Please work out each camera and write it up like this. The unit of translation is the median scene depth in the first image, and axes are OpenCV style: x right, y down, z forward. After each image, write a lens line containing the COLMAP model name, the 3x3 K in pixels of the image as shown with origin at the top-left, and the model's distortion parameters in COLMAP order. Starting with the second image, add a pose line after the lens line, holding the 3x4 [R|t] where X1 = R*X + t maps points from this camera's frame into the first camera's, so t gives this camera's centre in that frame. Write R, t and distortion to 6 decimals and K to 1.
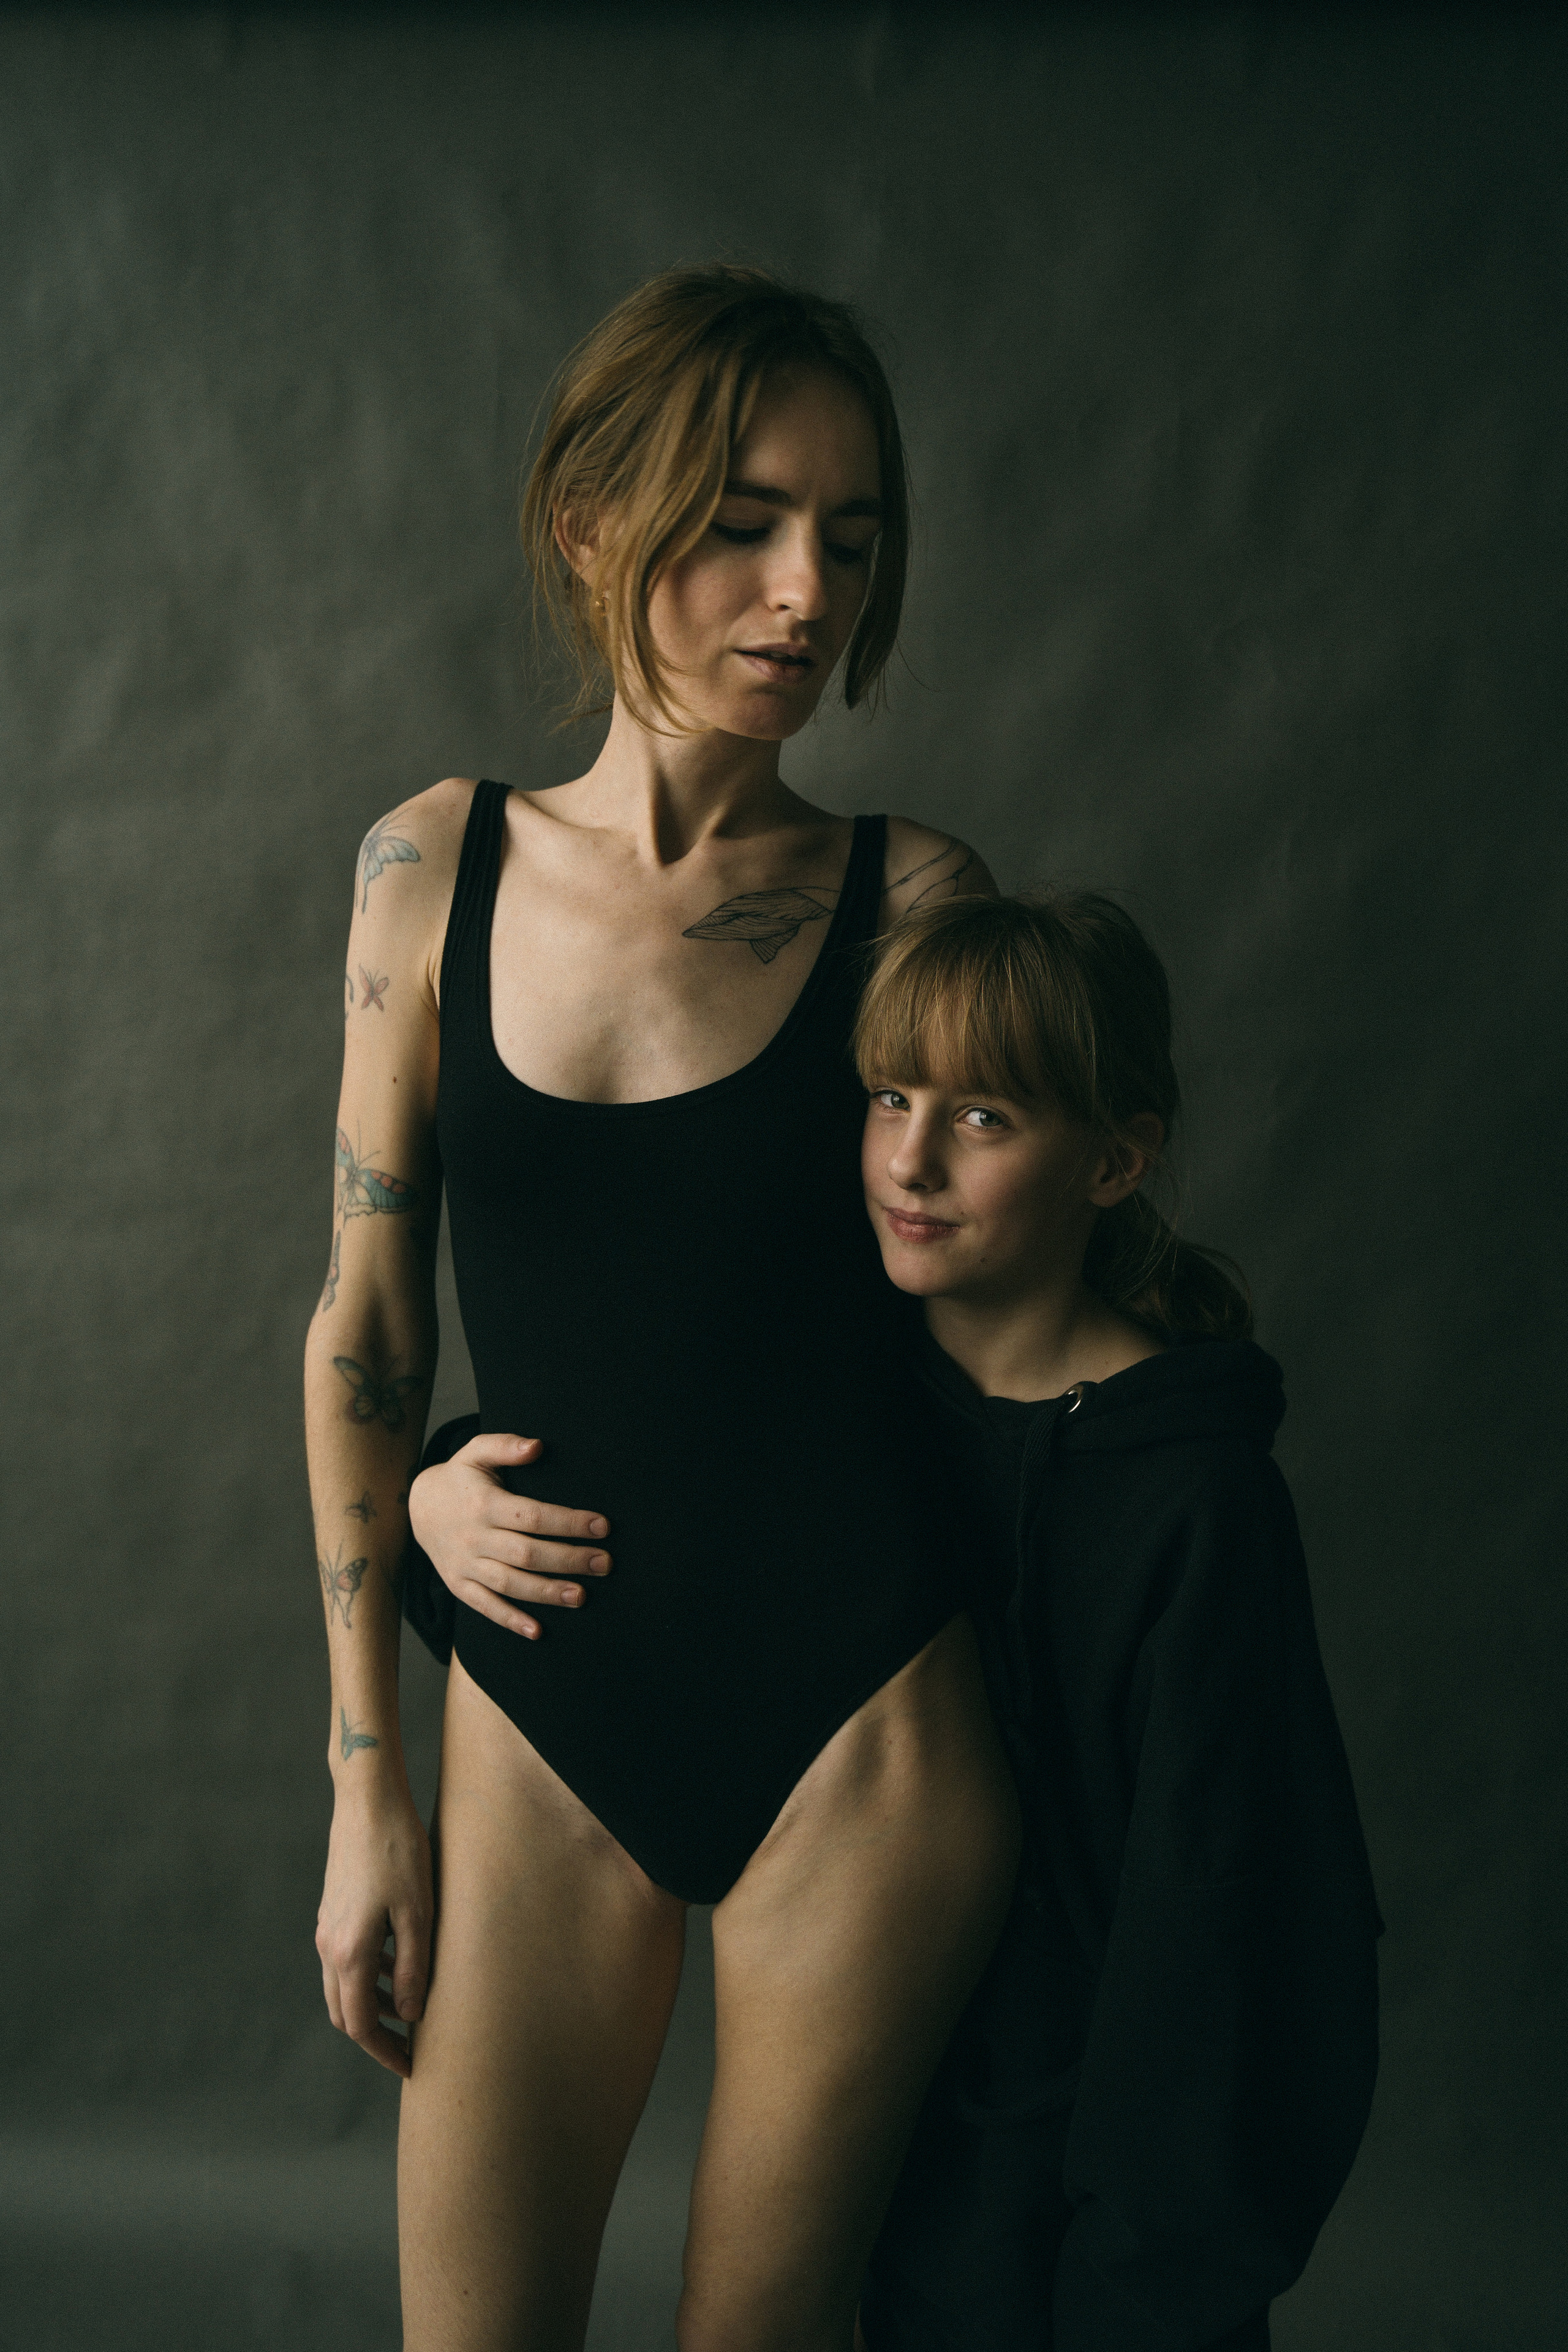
lens RADIAL K [[1921.2, 0, 786.0], [0, 1921.2, 1295.8], [0, 0, 1]] dist [-0.148587, 0.138607]
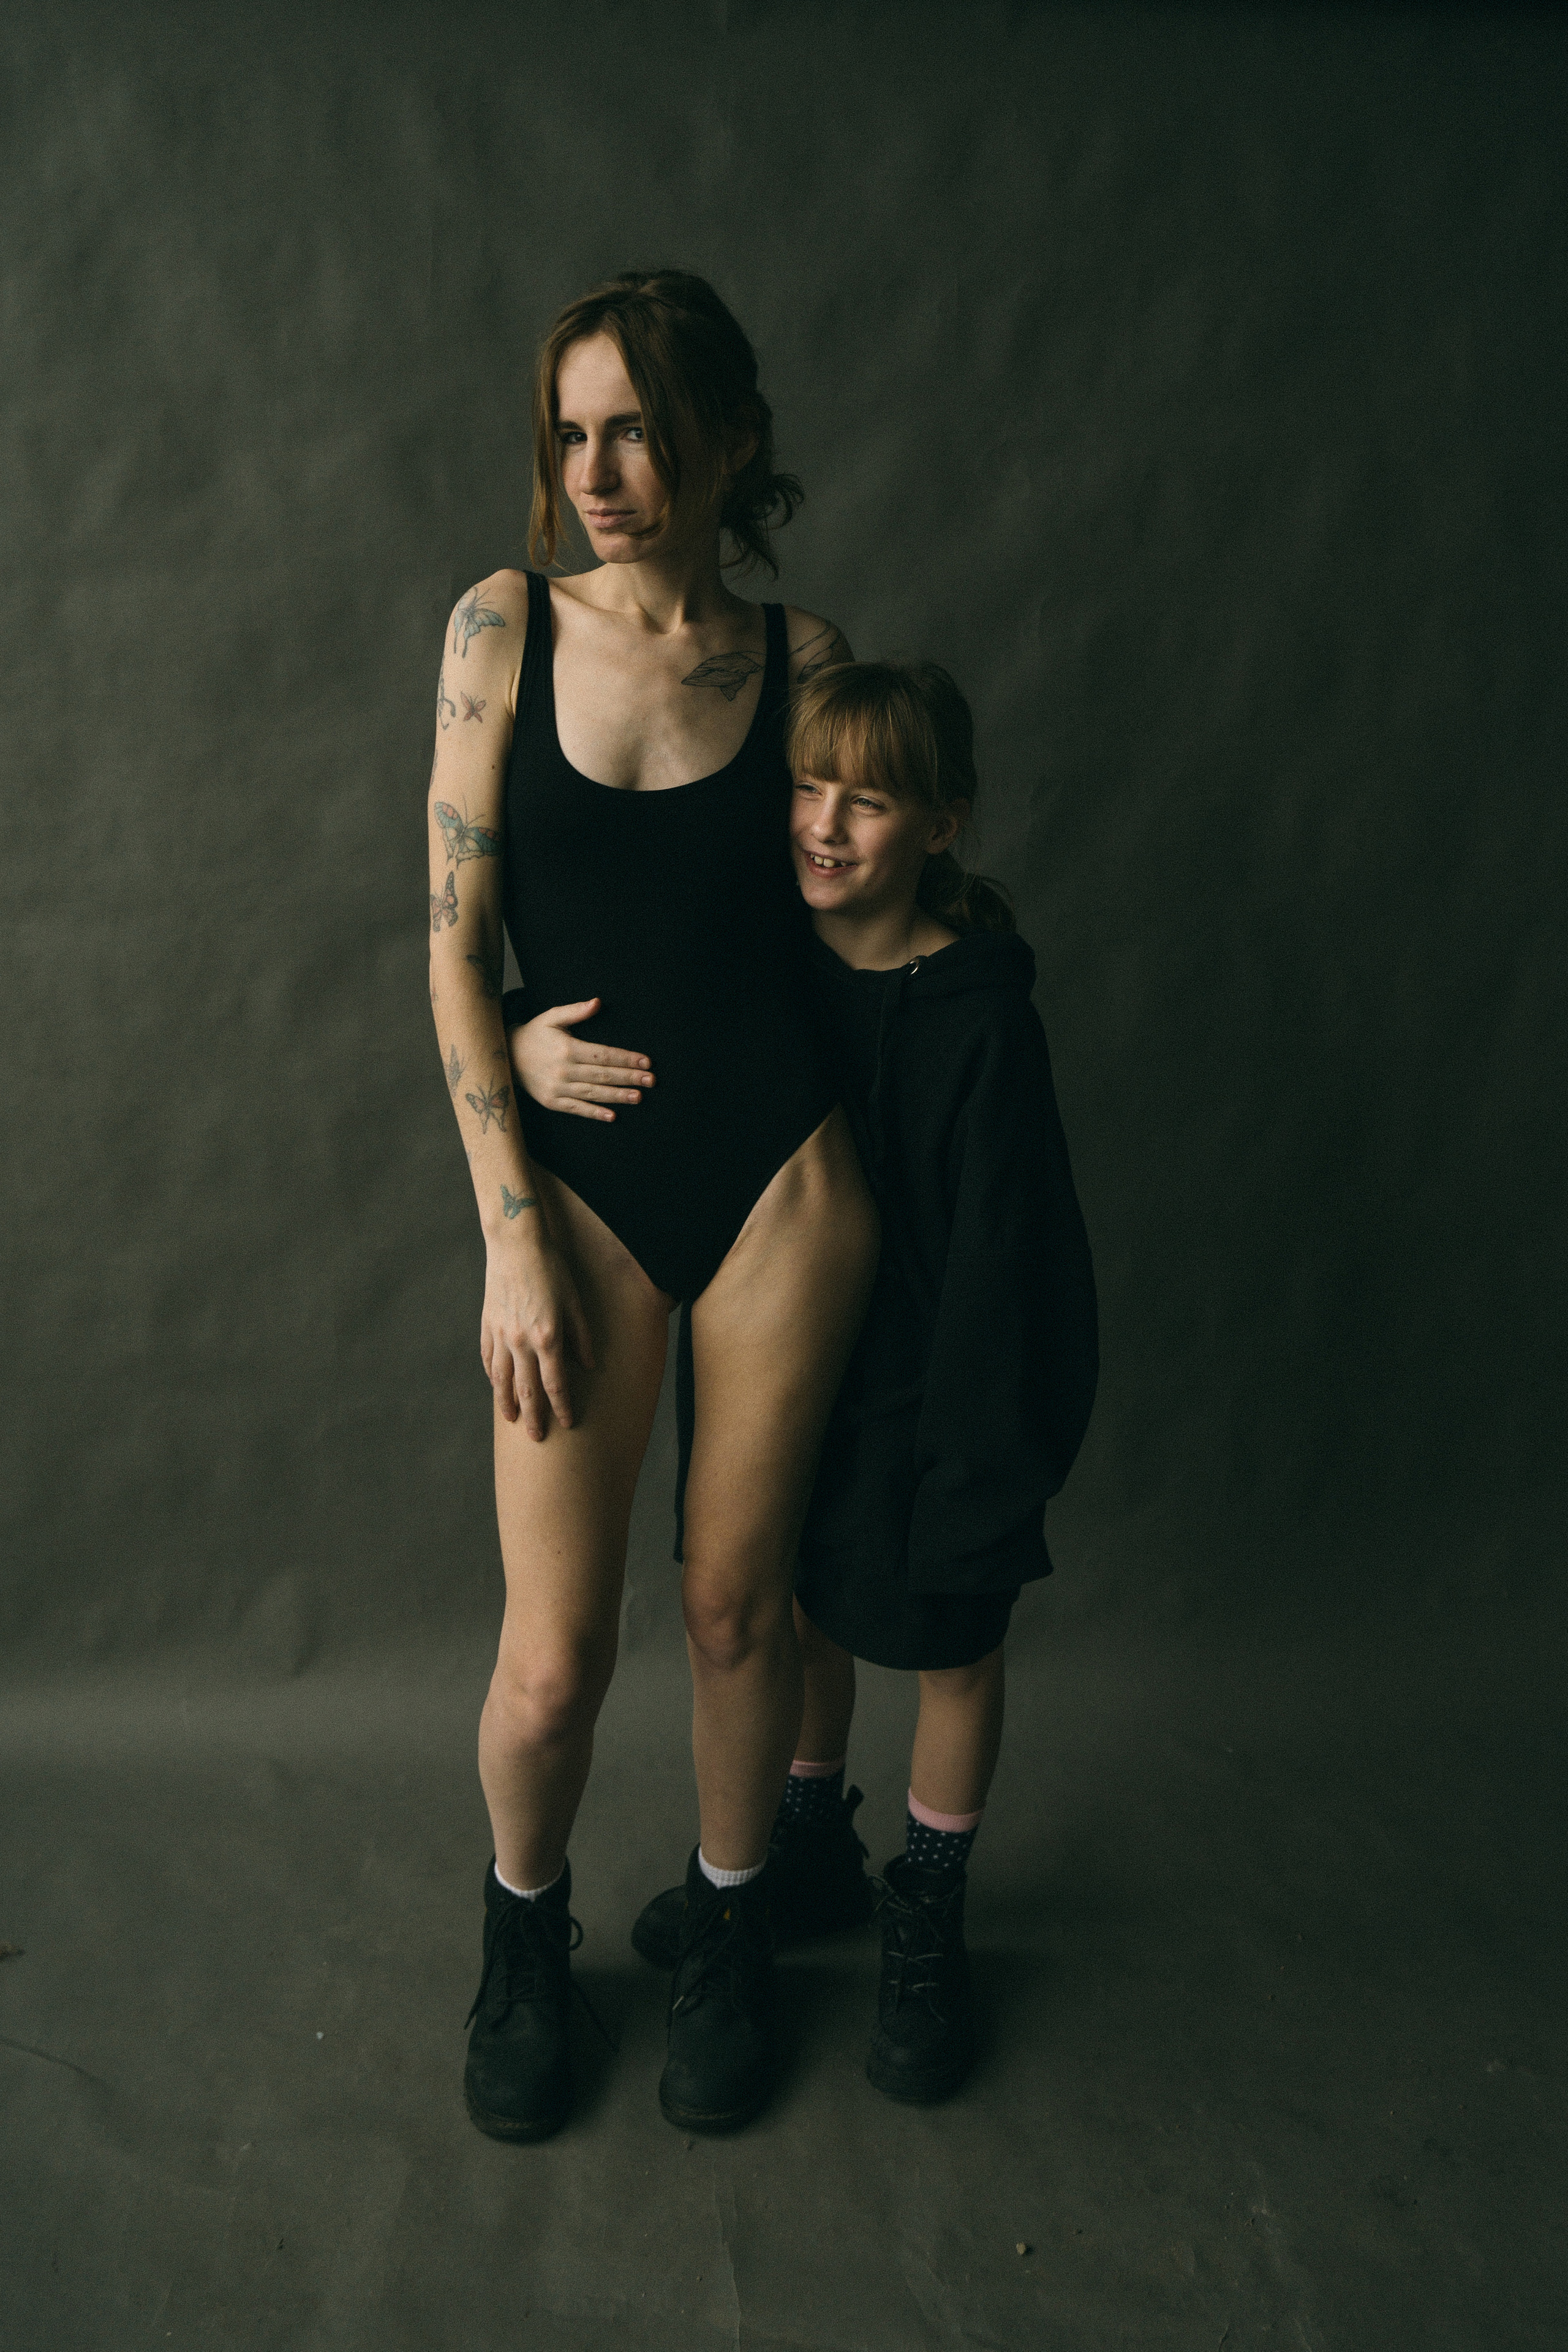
lens RADIAL K [[1928.1, 0, 784.0], [0, 1928.1, 1176.0], [0, 0, 1]] dist [-0.125134, 0.087229]
pose [[0.992086, -0.024145, 0.123220, -0.154708], [0.016209, 0.997753, 0.065006, 0.113297], [-0.124513, -0.062494, 0.990248, -0.583563]]
